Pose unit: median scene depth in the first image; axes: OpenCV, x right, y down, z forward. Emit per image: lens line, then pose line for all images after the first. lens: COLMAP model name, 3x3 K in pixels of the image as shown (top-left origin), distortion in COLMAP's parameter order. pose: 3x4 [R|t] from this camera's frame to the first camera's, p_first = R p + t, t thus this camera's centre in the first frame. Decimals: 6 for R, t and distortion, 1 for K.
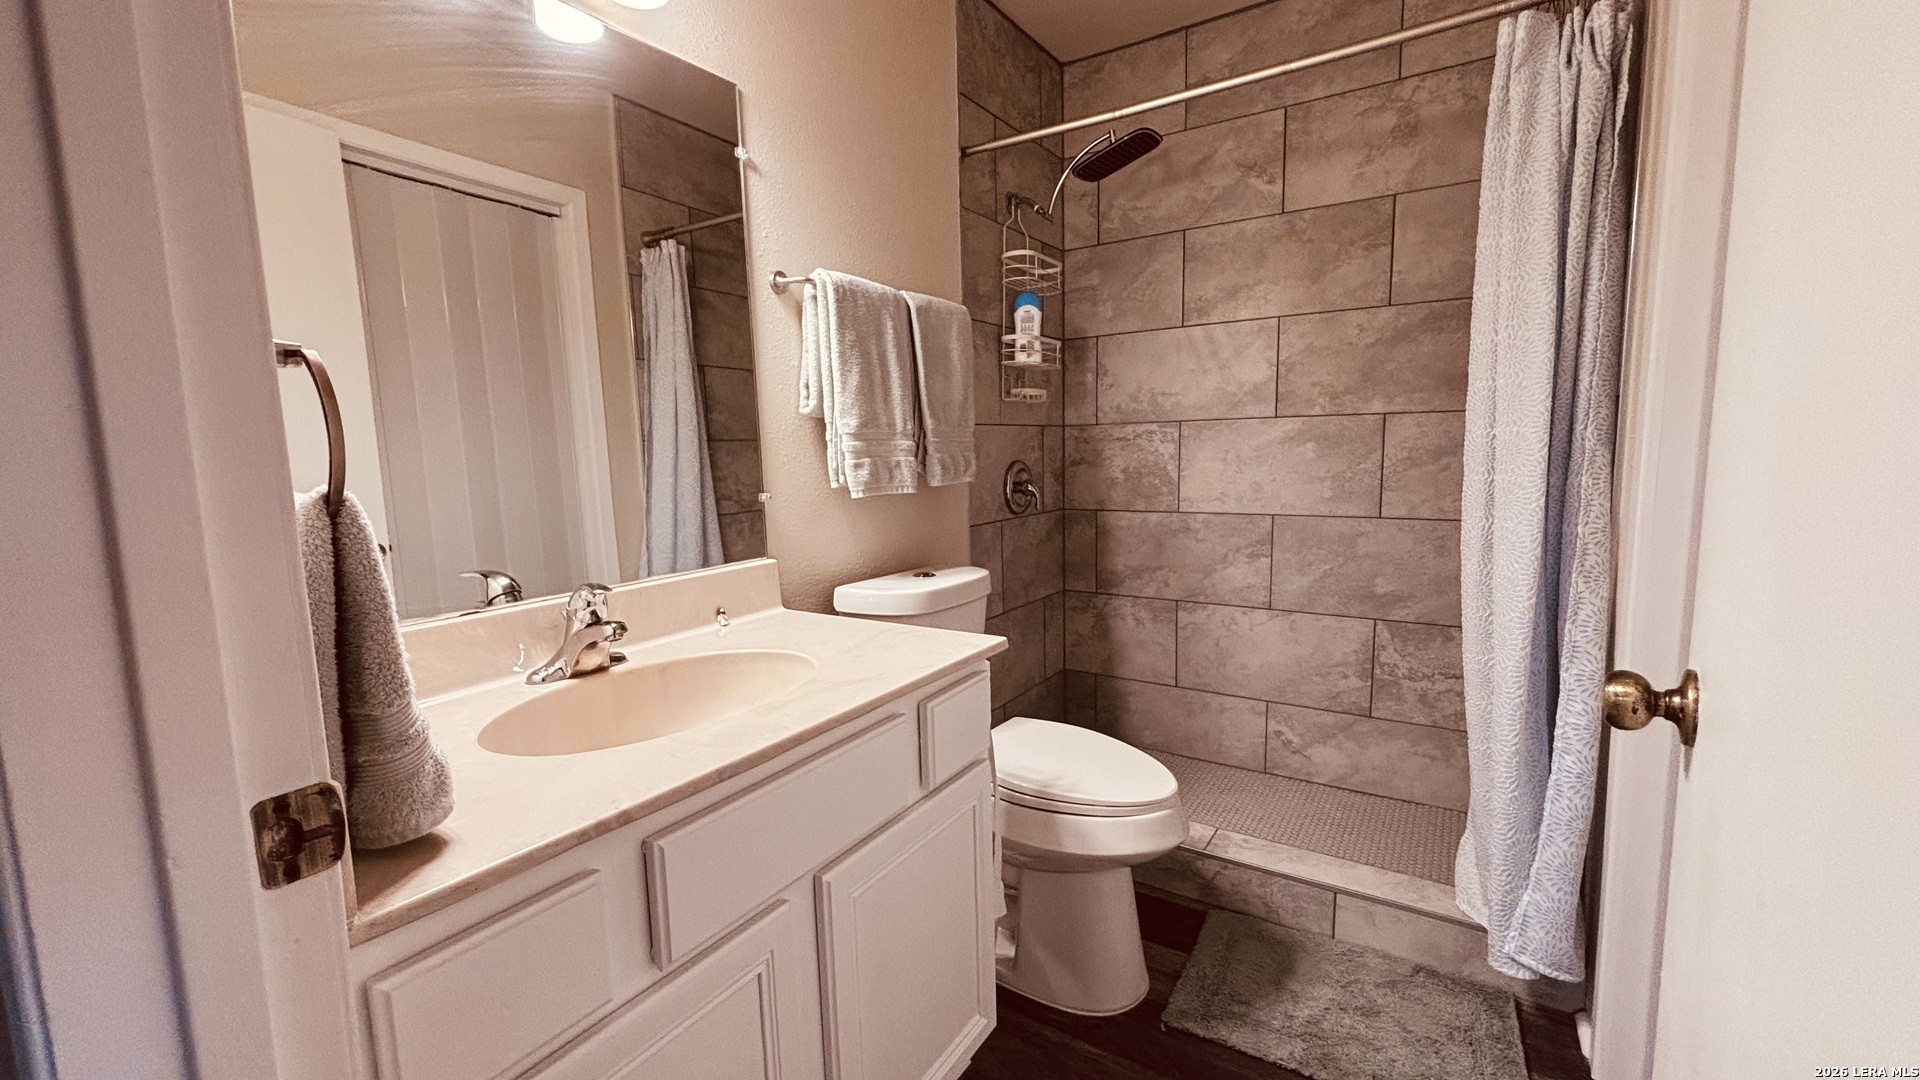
lens RADIAL K [[779.1, 0, 949.1], [0, 779.1, 545.4], [0, 0, 1]] dist [0.000870, 0.000335]
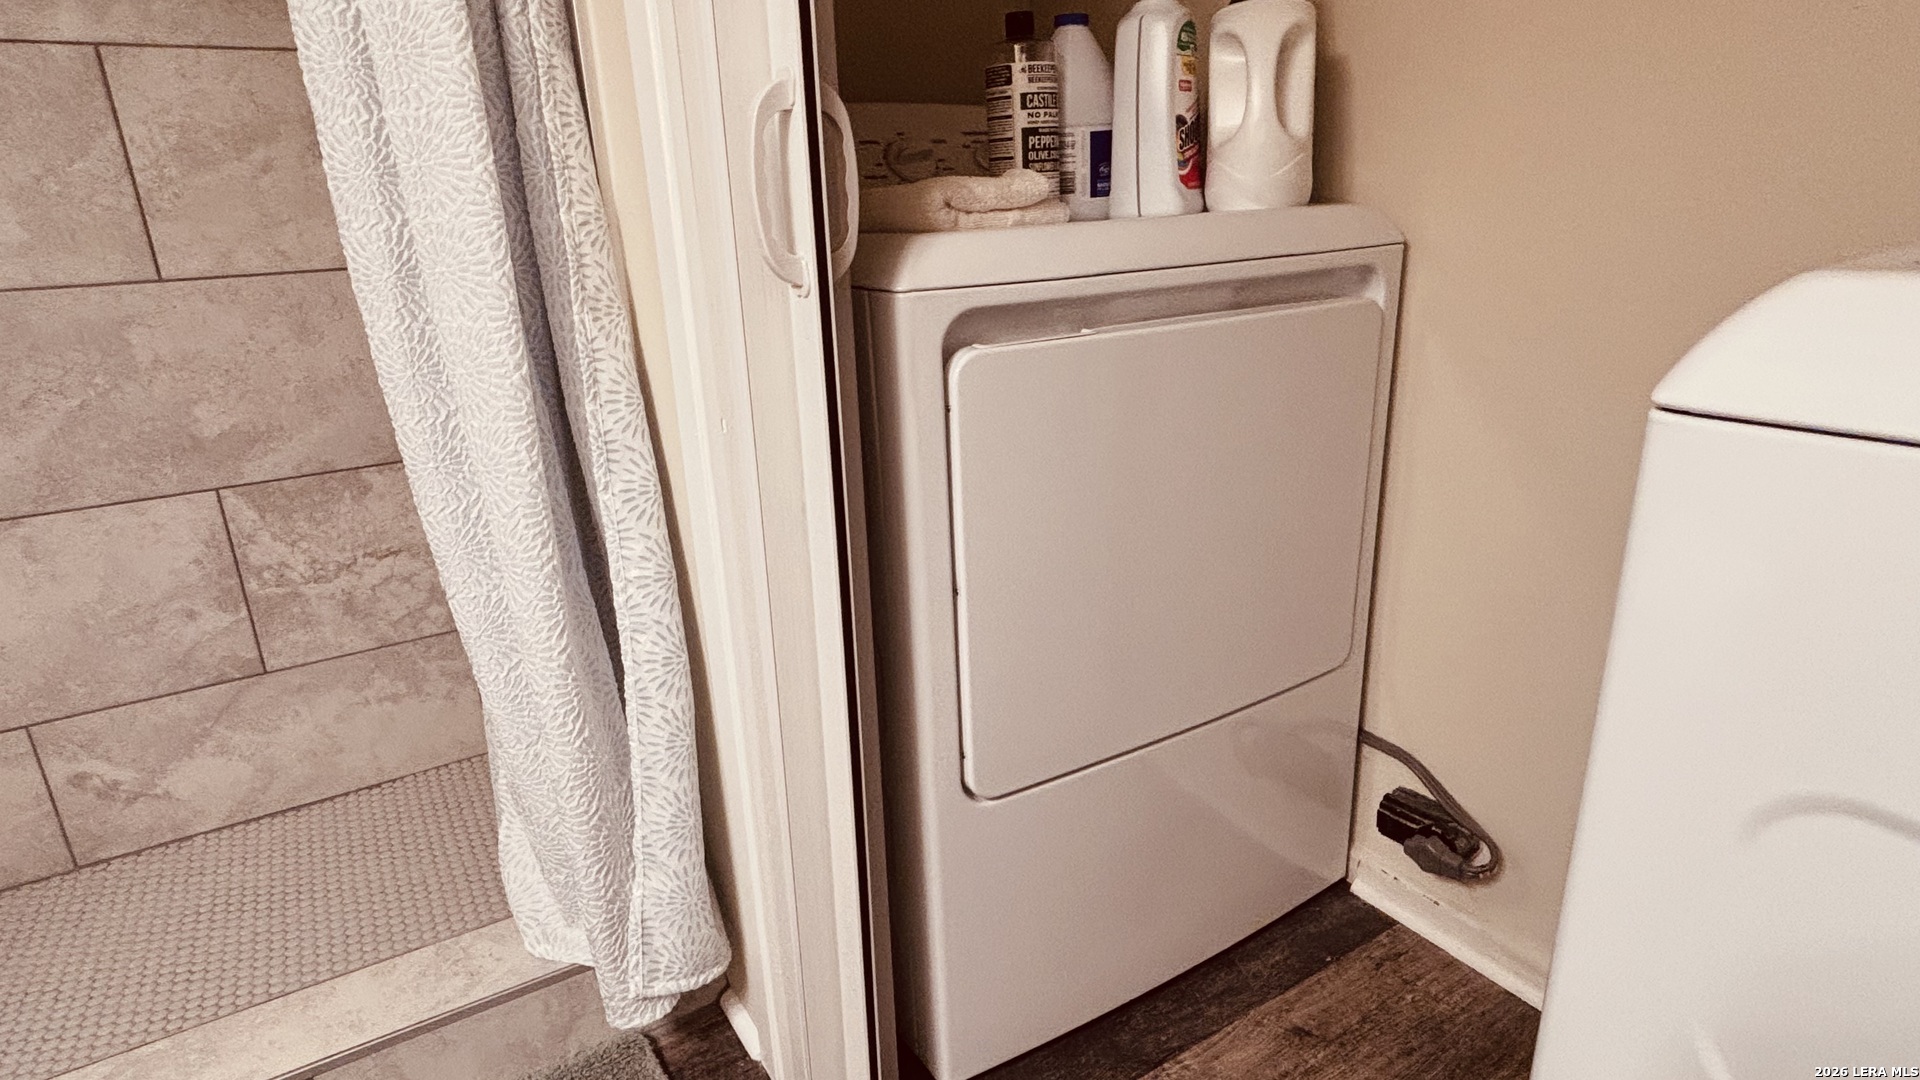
lens RADIAL K [[1046.9, 0, 959.3], [0, 1046.9, 535.8], [0, 0, 1]] dist [0.002859, -0.000438]
pose [[0.415166, -0.276865, 0.866593, 0.153773], [0.145173, 0.960522, 0.237325, 0.033408], [-0.898088, 0.027277, 0.438969, 0.278709]]
